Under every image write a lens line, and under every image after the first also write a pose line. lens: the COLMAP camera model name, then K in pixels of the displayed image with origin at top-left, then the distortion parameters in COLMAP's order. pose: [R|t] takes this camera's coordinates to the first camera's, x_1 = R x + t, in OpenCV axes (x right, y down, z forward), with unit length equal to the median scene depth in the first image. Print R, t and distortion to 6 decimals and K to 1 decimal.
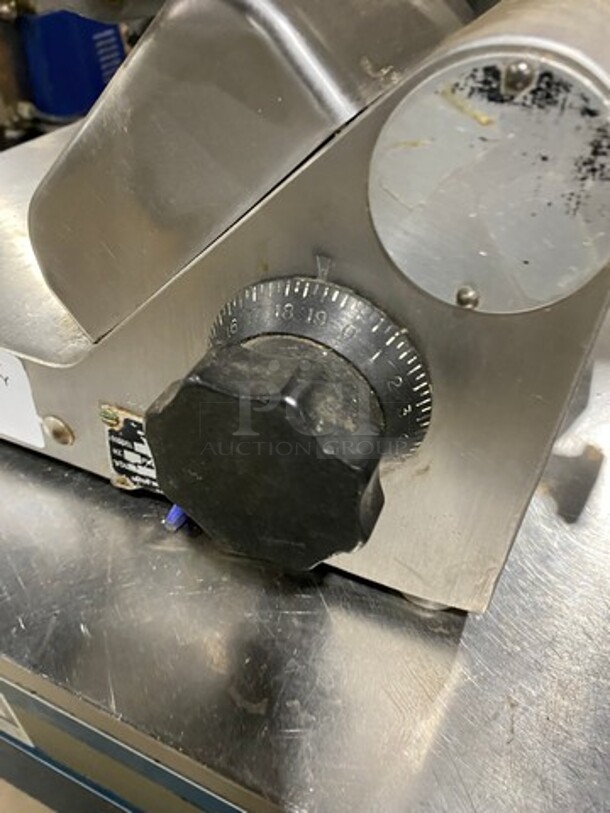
lens RADIAL K [[627.7, 0, 305.0], [0, 627.7, 406.5], [0, 0, 1]] dist [0.004532, 0.003983]
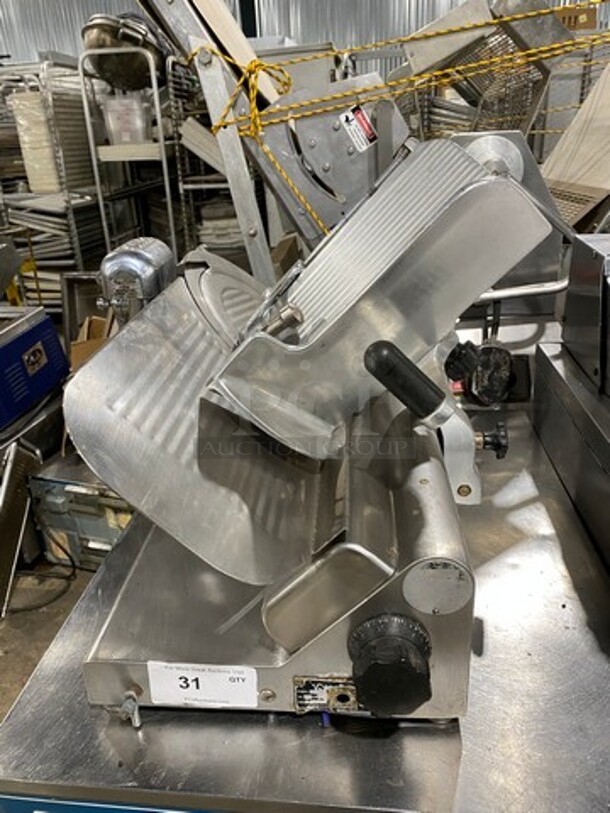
lens RADIAL K [[627.7, 0, 305.0], [0, 627.7, 406.5], [0, 0, 1]] dist [0.004532, 0.003983]
pose [[0.945434, -0.211466, 0.247865, -0.653280], [0.271270, 0.932271, -0.239341, -0.377138], [-0.180464, 0.293519, 0.938765, -1.528750]]
